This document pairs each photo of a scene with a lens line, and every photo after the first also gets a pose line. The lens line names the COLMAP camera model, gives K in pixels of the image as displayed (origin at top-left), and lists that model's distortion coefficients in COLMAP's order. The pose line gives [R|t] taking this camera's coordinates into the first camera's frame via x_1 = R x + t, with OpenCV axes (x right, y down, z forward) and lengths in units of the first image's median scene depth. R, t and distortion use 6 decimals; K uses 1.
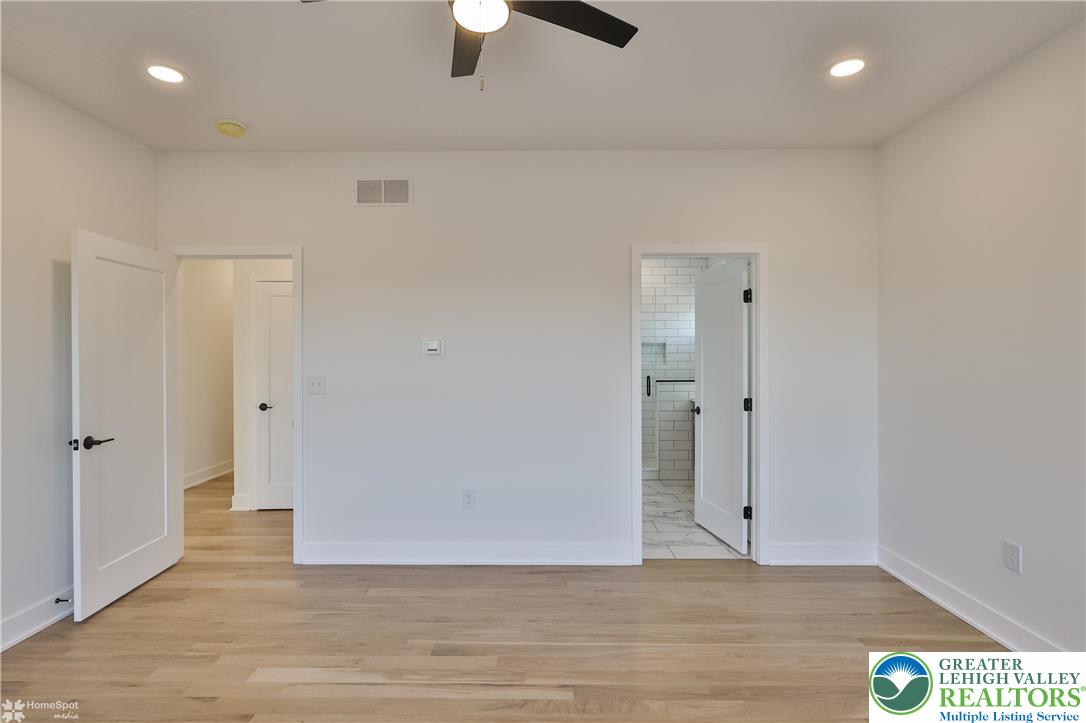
lens RADIAL K [[539.5, 0, 537.9], [0, 539.5, 357.2], [0, 0, 1]] dist [0.001283, -0.000204]
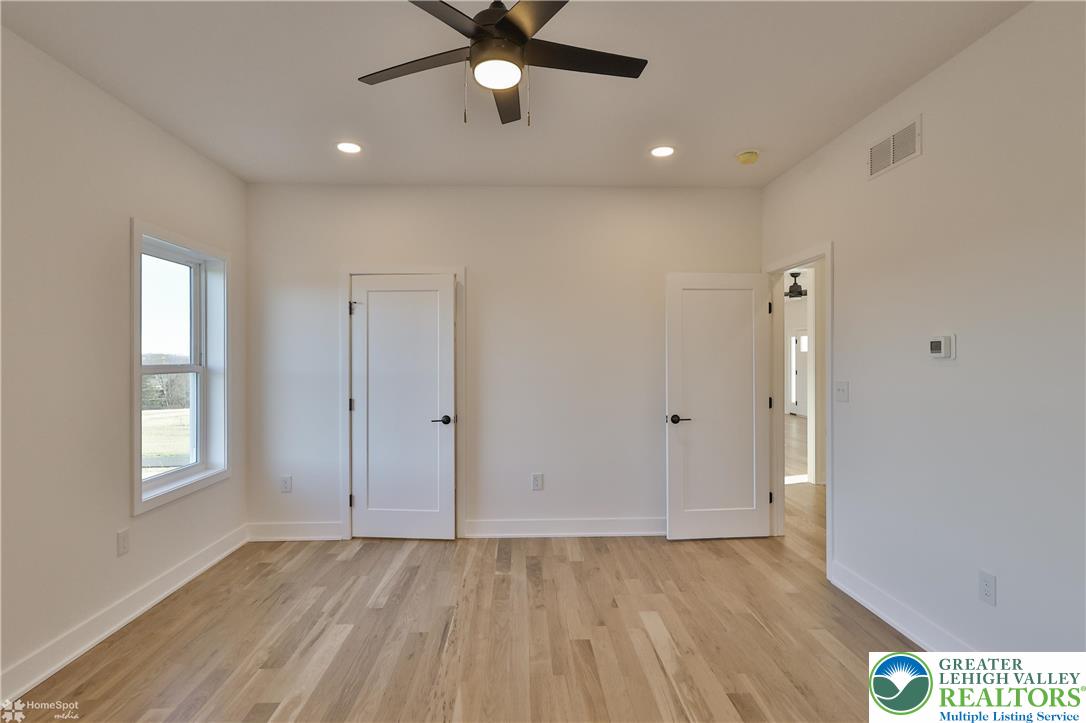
lens RADIAL K [[526.2, 0, 517.0], [0, 526.2, 358.9], [0, 0, 1]] dist [0.002157, 0.000292]
pose [[0.049004, 0.002343, -0.998796, 0.525721], [-0.006291, 0.999978, 0.002037, -0.001878], [0.998779, 0.006184, 0.049017, 0.486175]]
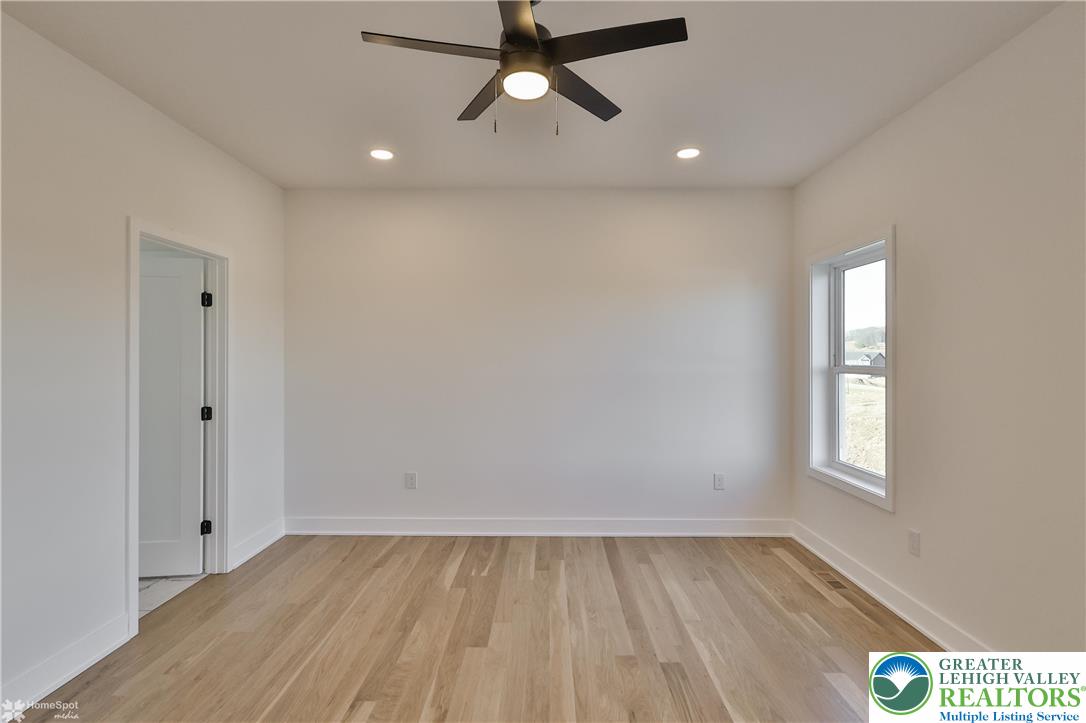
lens RADIAL K [[573.0, 0, 518.9], [0, 573.0, 357.0], [0, 0, 1]] dist [0.000800, 0.000332]
pose [[0.003430, 0.004707, 0.999983, -0.698506], [0.004370, 0.999979, -0.004722, -0.005141], [-0.999985, 0.004386, 0.003410, 0.499718]]
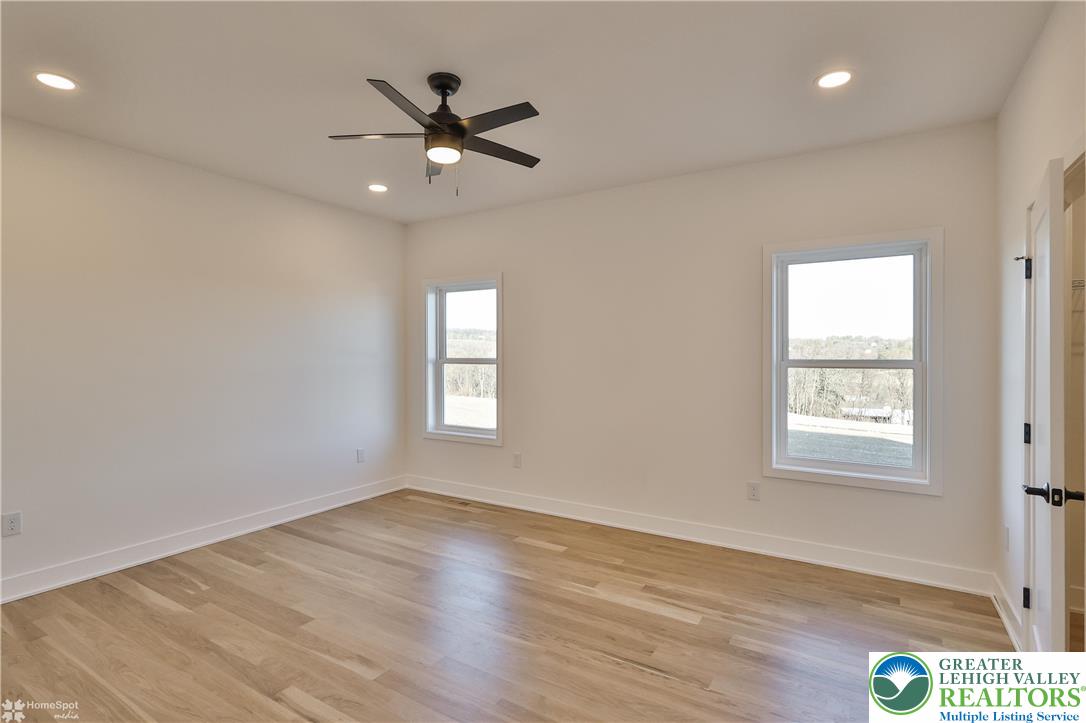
lens RADIAL K [[559.5, 0, 590.9], [0, 559.5, 356.8], [0, 0, 1]] dist [0.001379, 0.000904]
pose [[-0.893338, 0.002979, 0.449376, -0.648535], [0.007828, 0.999929, 0.008933, -0.005815], [-0.449318, 0.011498, -0.893298, 1.172355]]
